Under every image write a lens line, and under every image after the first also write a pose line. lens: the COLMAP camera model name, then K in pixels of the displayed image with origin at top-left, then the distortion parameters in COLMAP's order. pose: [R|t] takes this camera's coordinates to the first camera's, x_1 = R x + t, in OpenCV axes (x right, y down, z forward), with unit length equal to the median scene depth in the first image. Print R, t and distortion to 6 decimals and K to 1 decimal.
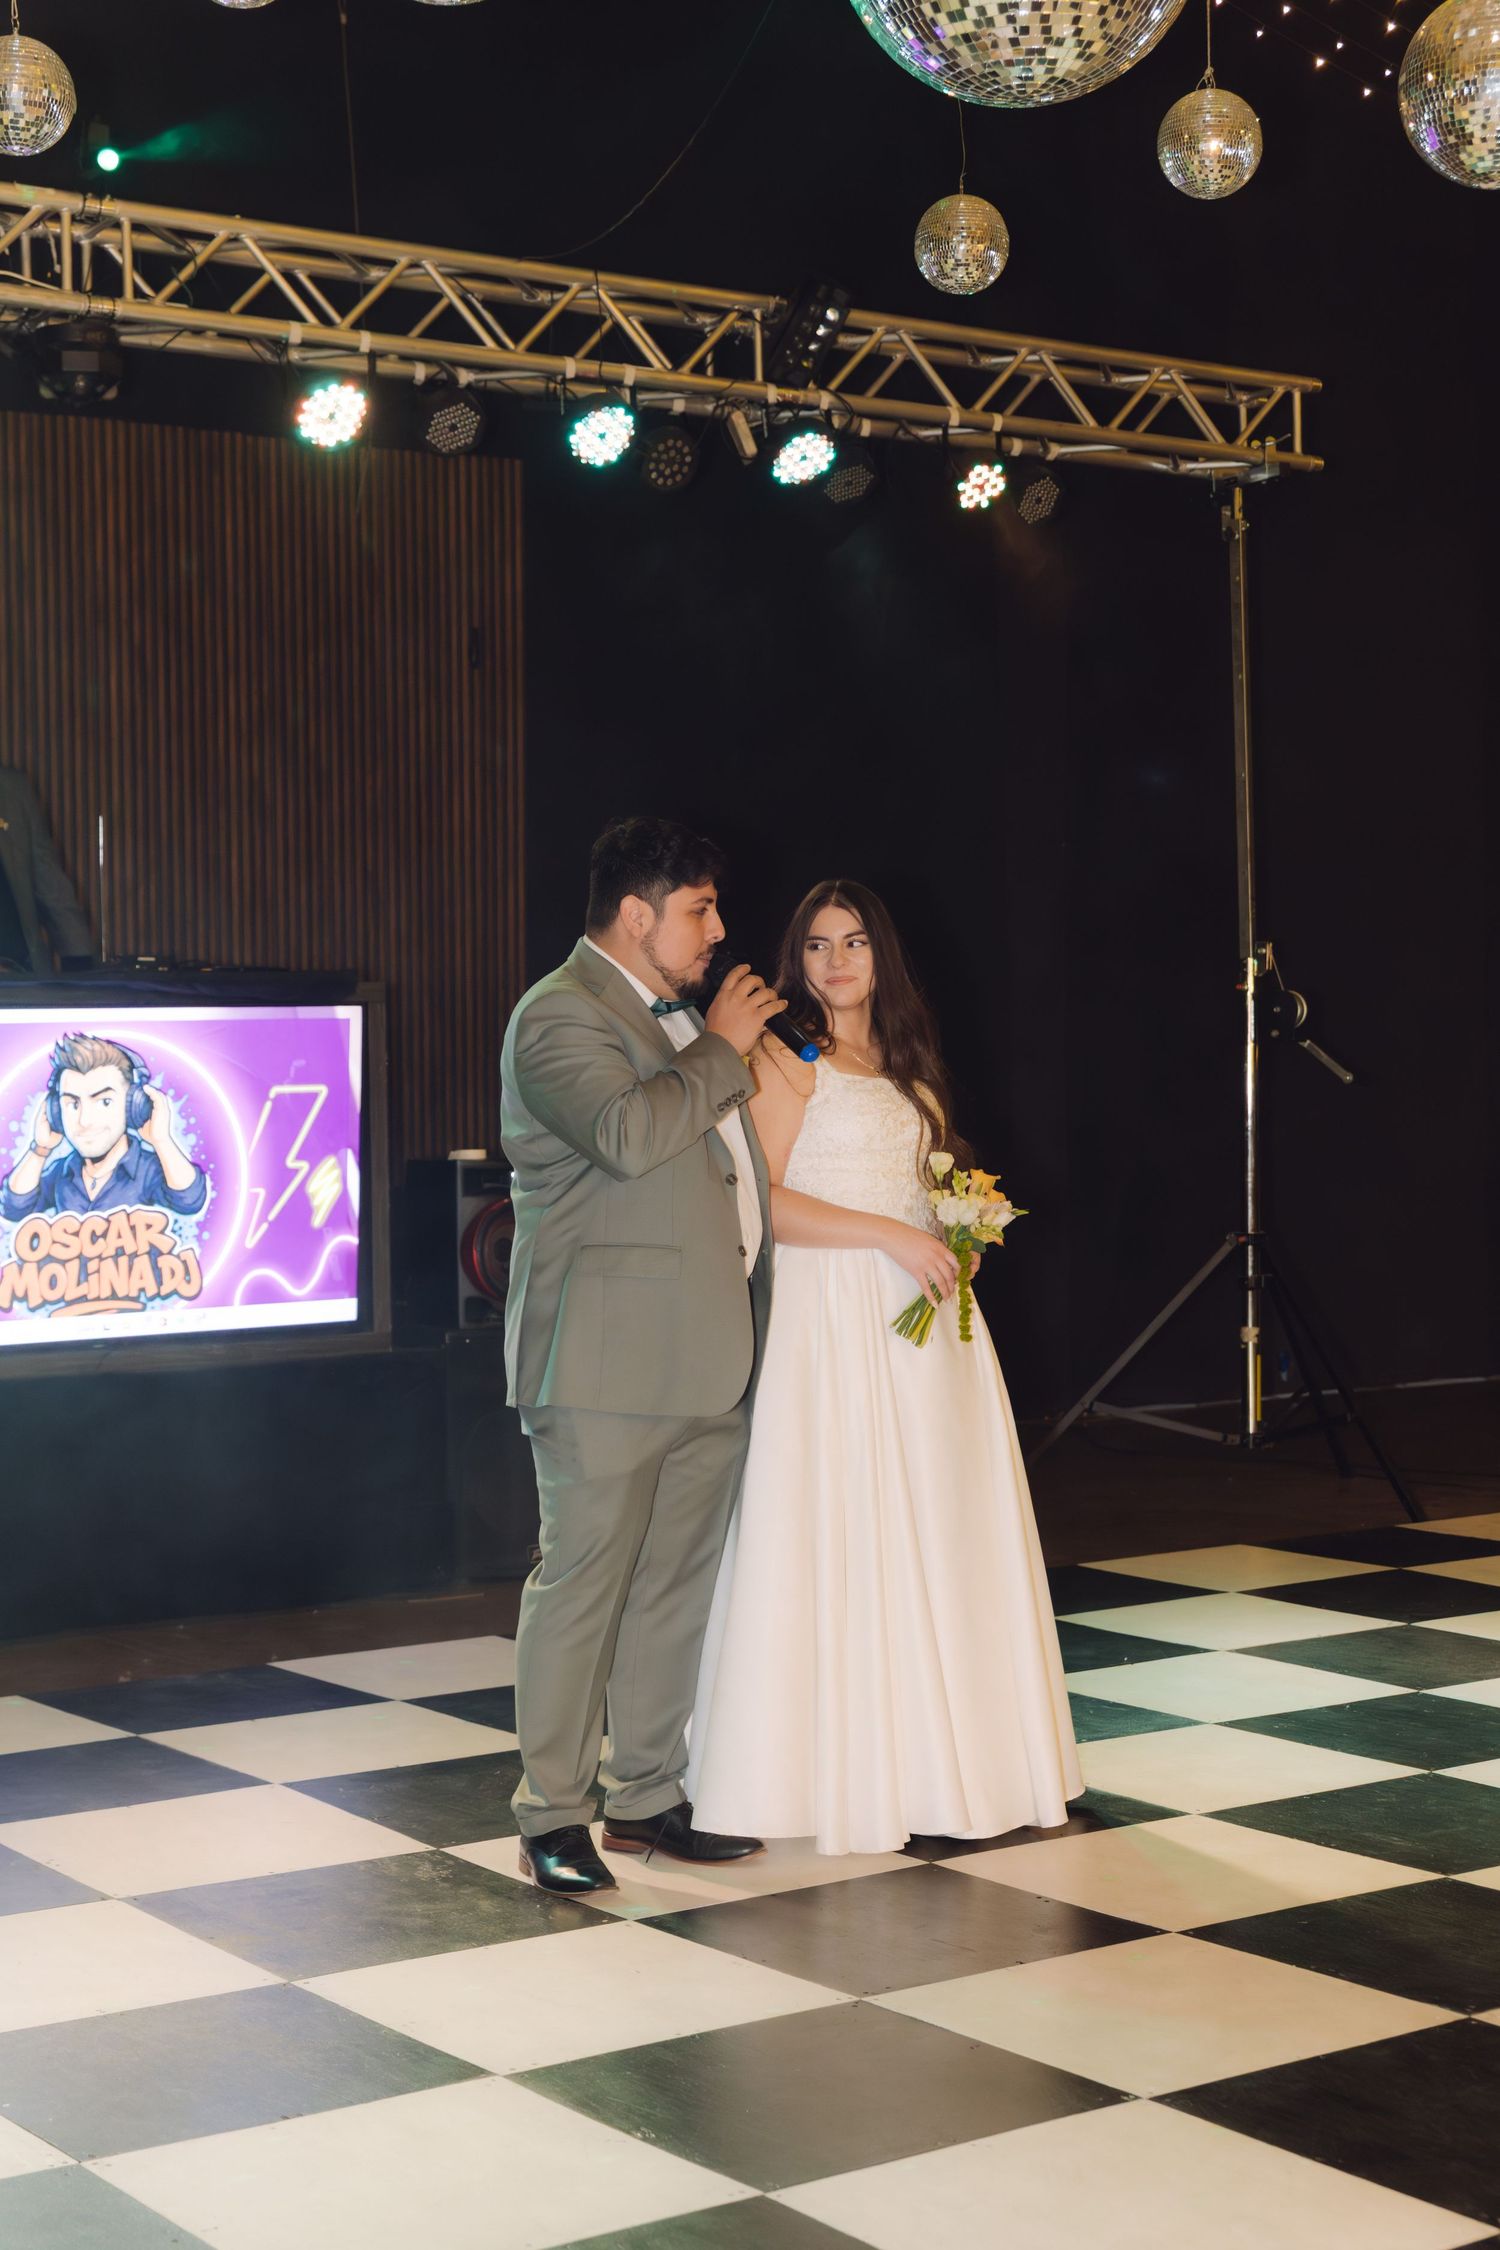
lens RADIAL K [[3497.4, 0, 750.0], [0, 3497.4, 1125.0], [0, 0, 1]] dist [0.017264, 0.005978]
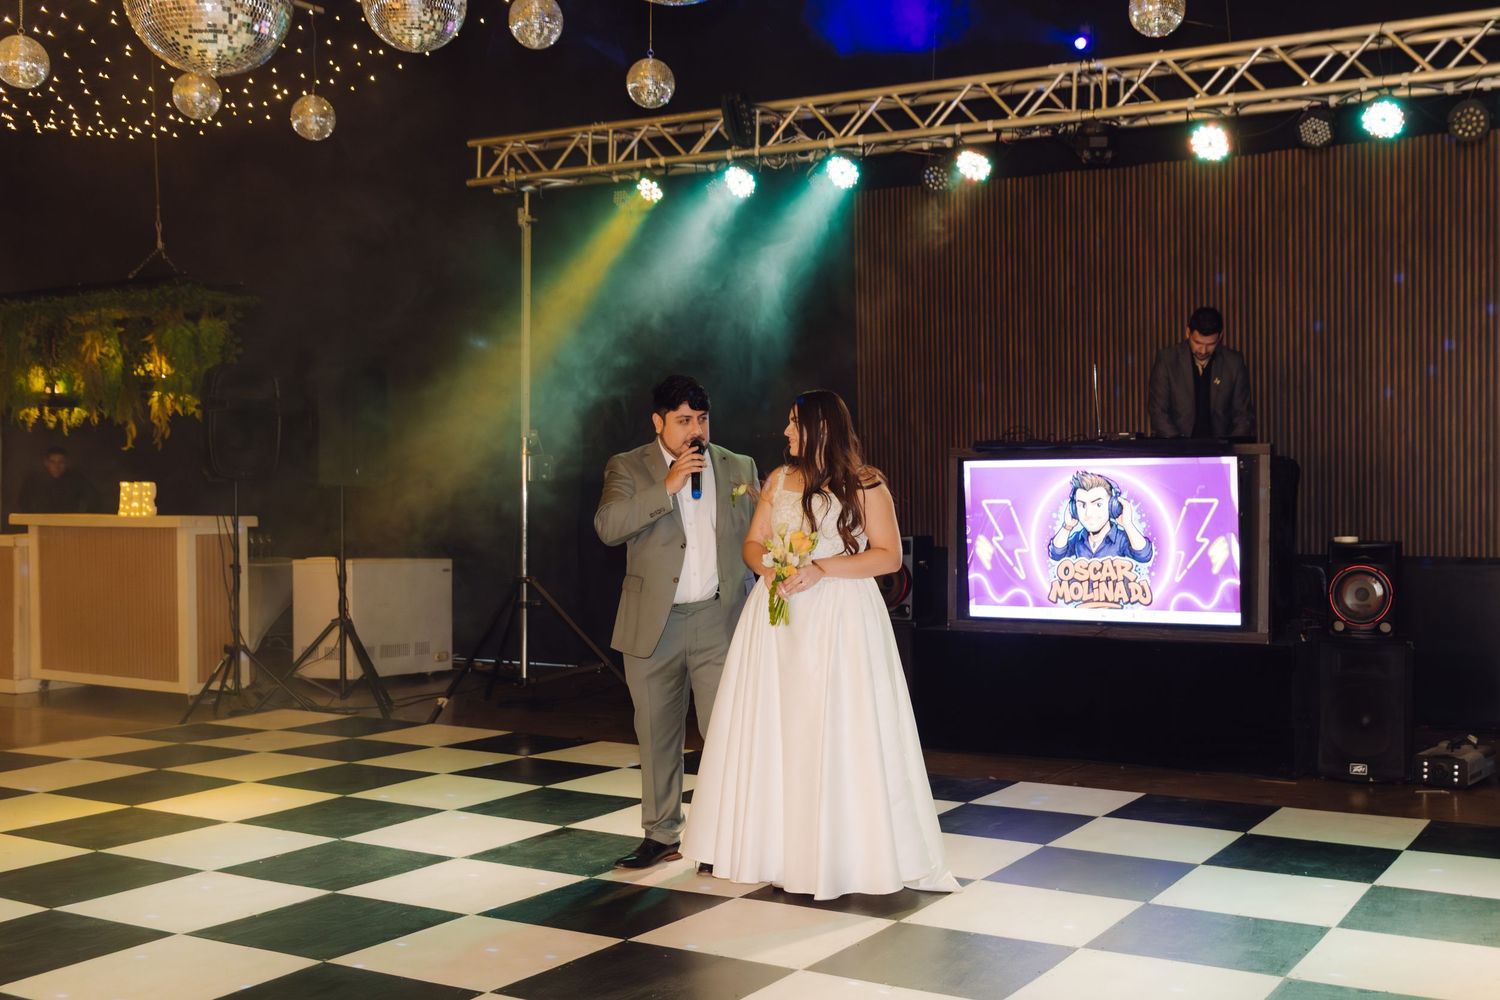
lens RADIAL K [[1639.5, 0, 917.9], [0, 1639.5, 533.7], [0, 0, 1]] dist [-0.021330, -0.001320]
pose [[0.437016, 0.041377, -0.898502, 0.624198], [-0.020437, 0.999140, 0.036071, -0.021998], [0.899222, 0.002599, 0.437486, 0.484963]]
